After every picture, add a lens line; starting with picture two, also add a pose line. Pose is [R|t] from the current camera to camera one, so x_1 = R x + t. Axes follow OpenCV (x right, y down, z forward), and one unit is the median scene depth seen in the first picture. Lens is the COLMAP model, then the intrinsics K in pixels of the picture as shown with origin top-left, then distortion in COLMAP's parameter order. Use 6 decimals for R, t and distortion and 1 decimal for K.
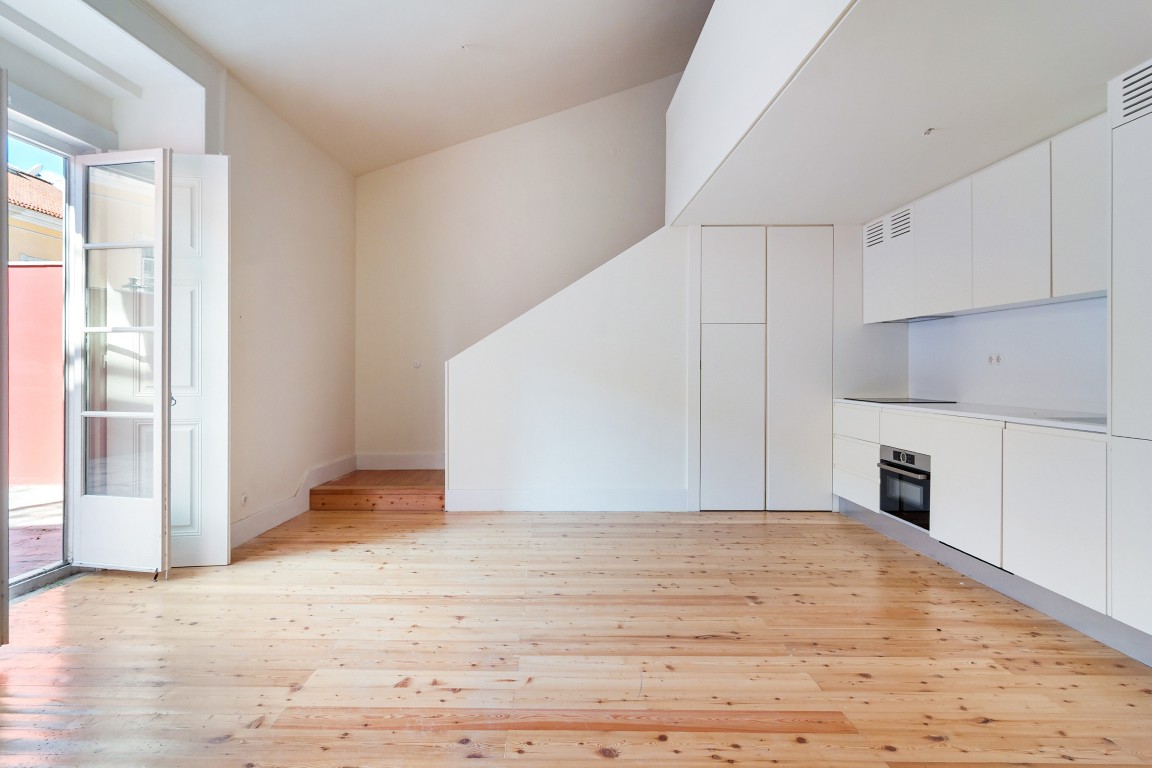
lens RADIAL K [[638.3, 0, 547.8], [0, 638.3, 360.9], [0, 0, 1]] dist [-0.000823, 0.000699]
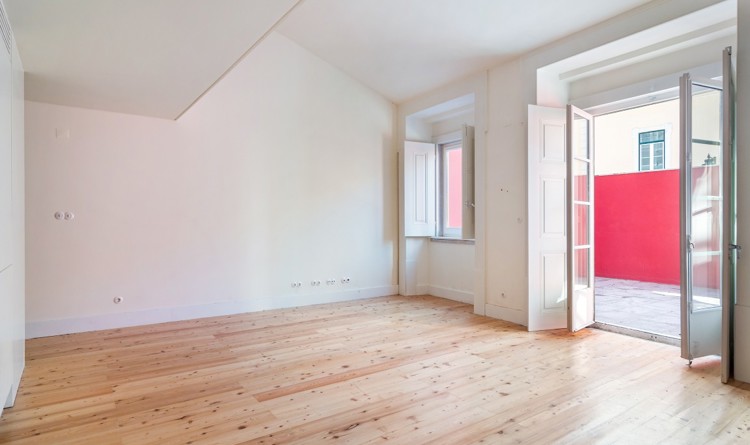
lens RADIAL K [[414.7, 0, 361.7], [0, 414.7, 224.5], [0, 0, 1]] dist [0.001495, 0.000784]
pose [[-0.812003, -0.001473, -0.583651, 0.547268], [0.003954, 0.999960, -0.008025, 0.018855], [0.583639, -0.008824, -0.811965, 1.279445]]
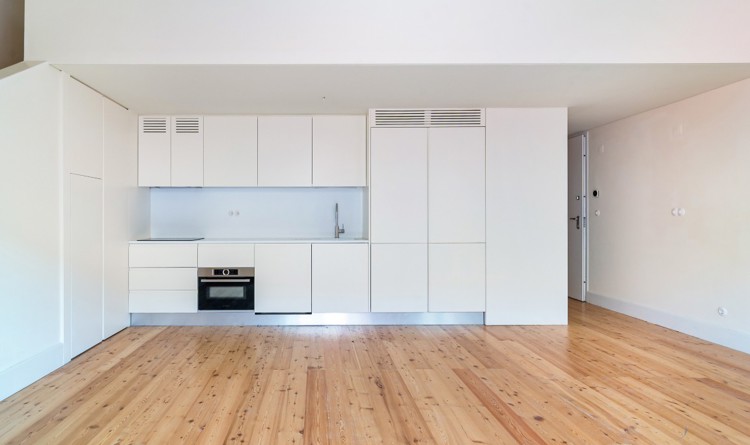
lens RADIAL K [[423.6, 0, 314.1], [0, 423.6, 219.0], [0, 0, 1]] dist [-0.002414, -0.000599]
pose [[-0.011523, -0.000932, 0.999933, -0.611847], [-0.011184, 0.999937, 0.000803, 0.011487], [-0.999871, -0.011174, -0.011533, 0.886162]]
